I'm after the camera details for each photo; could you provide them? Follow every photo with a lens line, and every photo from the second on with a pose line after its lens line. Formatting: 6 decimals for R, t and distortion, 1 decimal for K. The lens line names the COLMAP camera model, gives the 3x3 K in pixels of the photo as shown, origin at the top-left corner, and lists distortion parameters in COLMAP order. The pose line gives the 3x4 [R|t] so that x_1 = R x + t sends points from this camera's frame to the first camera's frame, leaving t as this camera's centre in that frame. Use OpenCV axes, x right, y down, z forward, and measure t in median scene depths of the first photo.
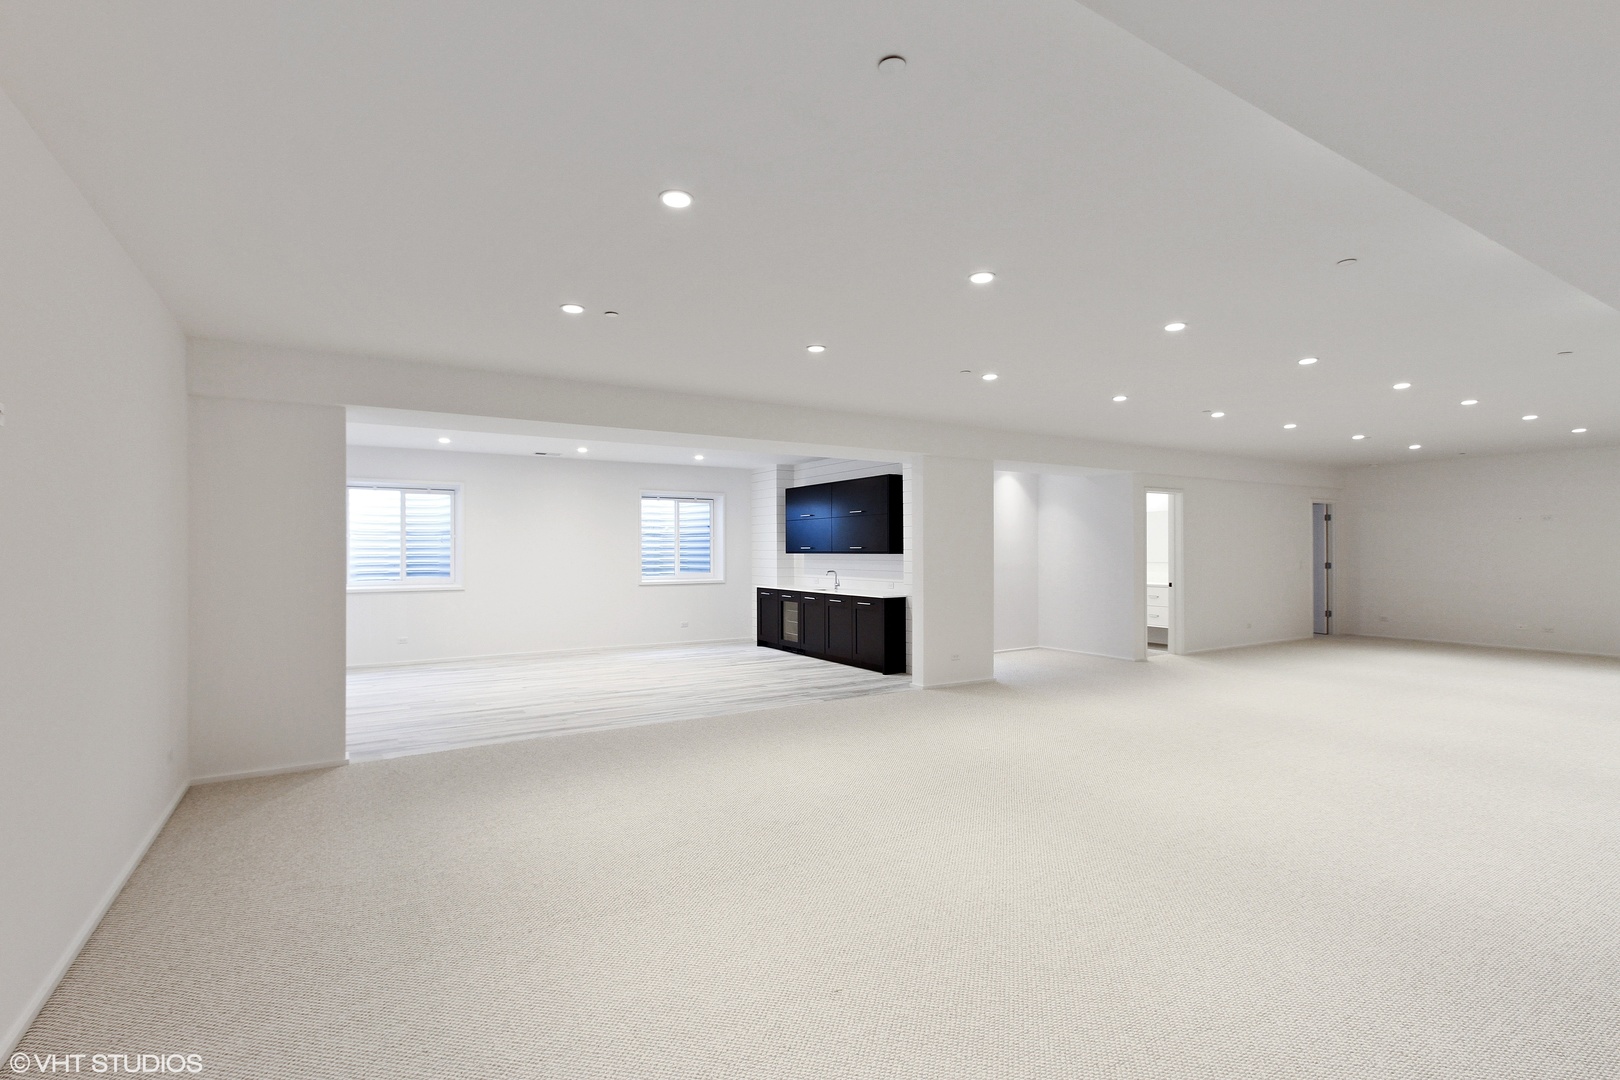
lens RADIAL K [[741.4, 0, 793.4], [0, 741.4, 538.1], [0, 0, 1]] dist [-0.000560, 0.002824]
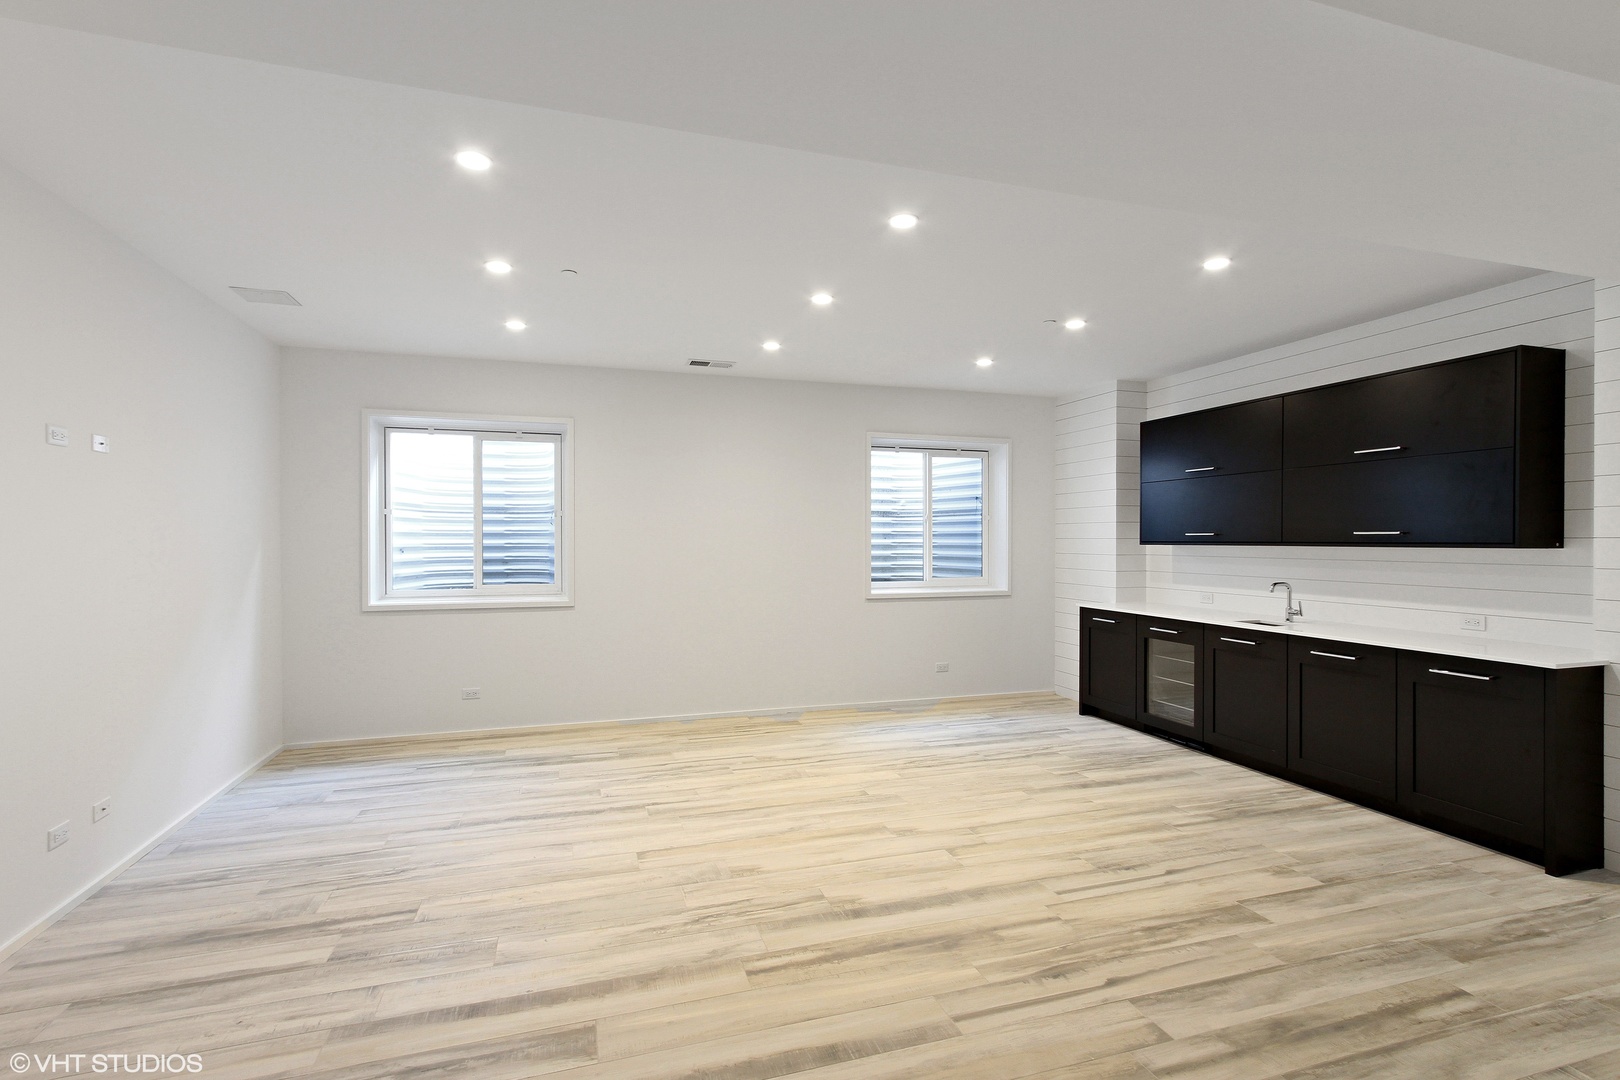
lens RADIAL K [[741.4, 0, 807.6], [0, 741.4, 538.8], [0, 0, 1]] dist [-0.000560, 0.002824]
pose [[0.971181, 0.003091, -0.238324, -0.113635], [0.000636, 0.999879, 0.015561, 0.007855], [0.238343, -0.015264, 0.971061, 0.420651]]
